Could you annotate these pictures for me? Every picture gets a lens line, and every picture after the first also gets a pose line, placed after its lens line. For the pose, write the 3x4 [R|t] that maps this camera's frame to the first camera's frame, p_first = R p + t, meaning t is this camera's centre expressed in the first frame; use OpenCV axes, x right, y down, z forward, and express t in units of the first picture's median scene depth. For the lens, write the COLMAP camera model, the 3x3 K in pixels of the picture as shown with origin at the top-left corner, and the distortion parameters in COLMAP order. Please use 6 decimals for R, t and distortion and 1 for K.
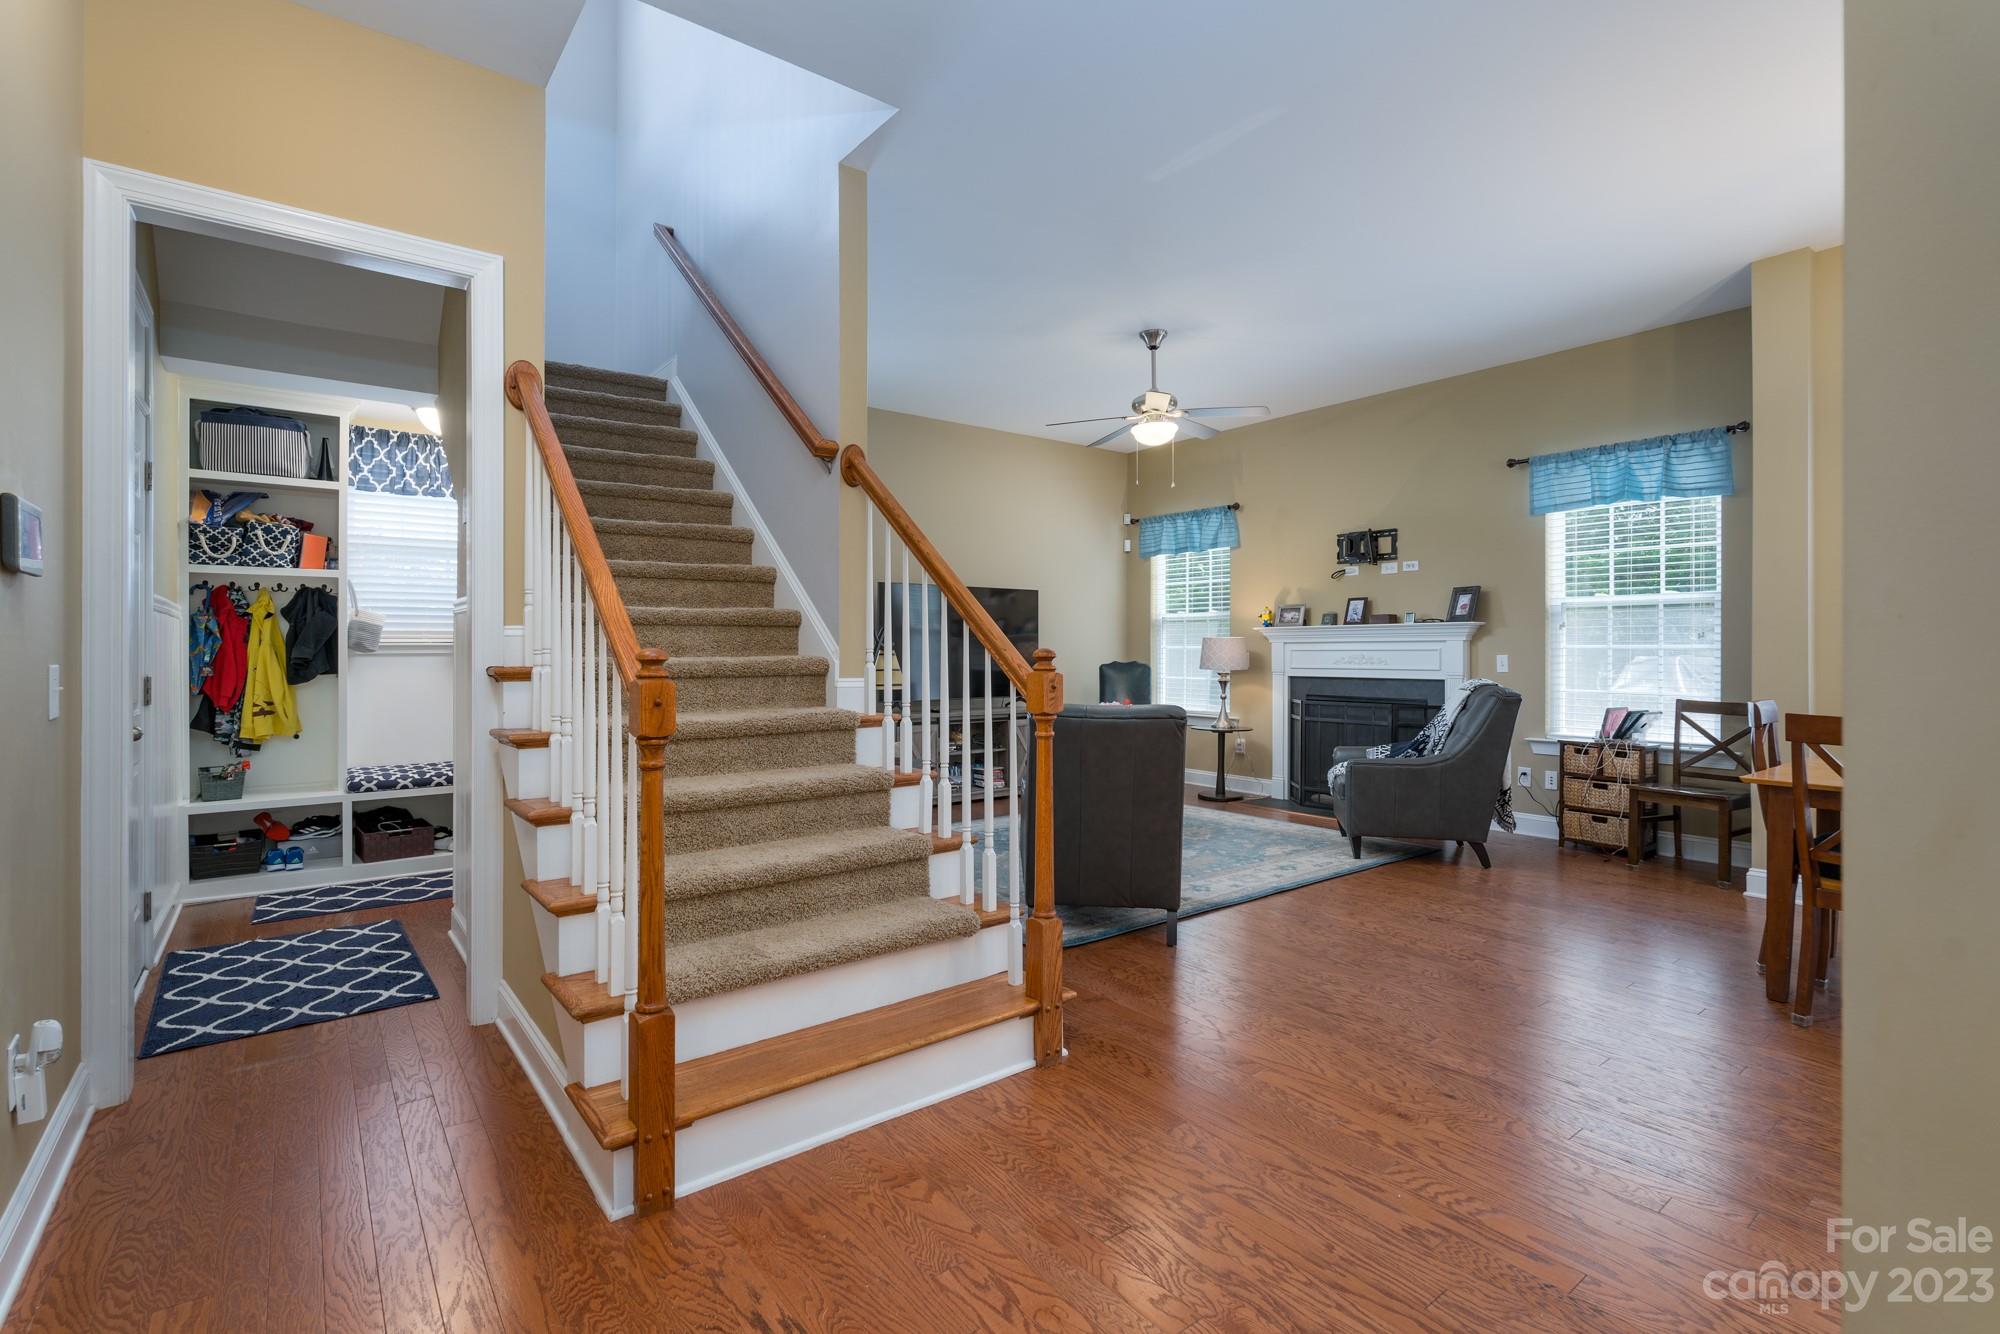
lens RADIAL K [[919.9, 0, 989.7], [0, 919.9, 647.7], [0, 0, 1]] dist [-0.007746, -0.001297]
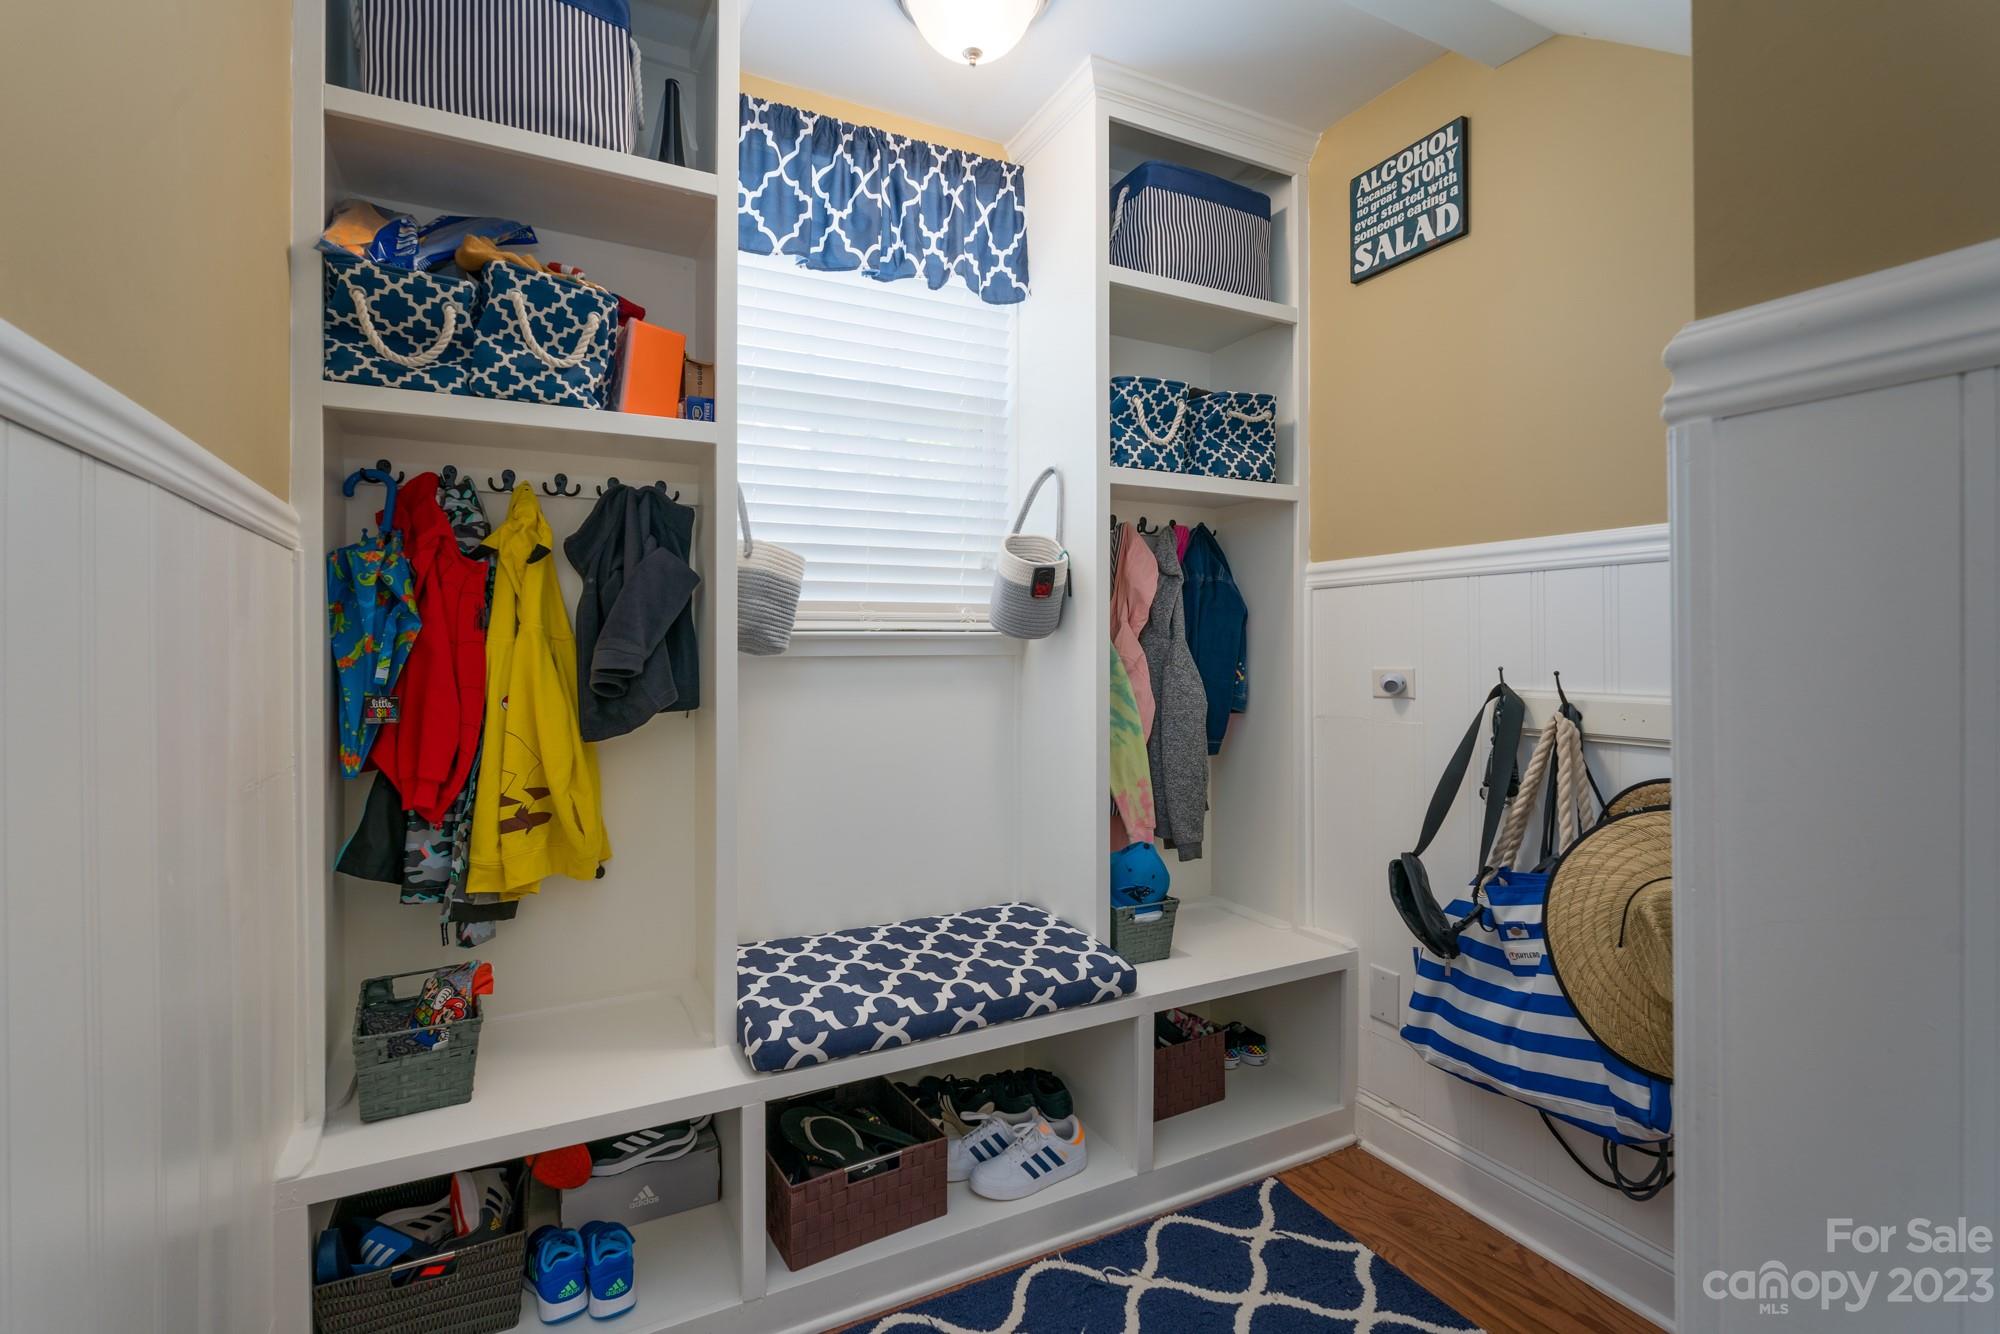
lens RADIAL K [[919.9, 0, 989.7], [0, 919.9, 647.7], [0, 0, 1]] dist [-0.007746, -0.001297]
pose [[0.984004, 0.000736, -0.178145, -0.552549], [-0.000344, 0.999997, 0.002233, 0.001391], [0.178146, -0.002136, 0.984002, 0.680548]]
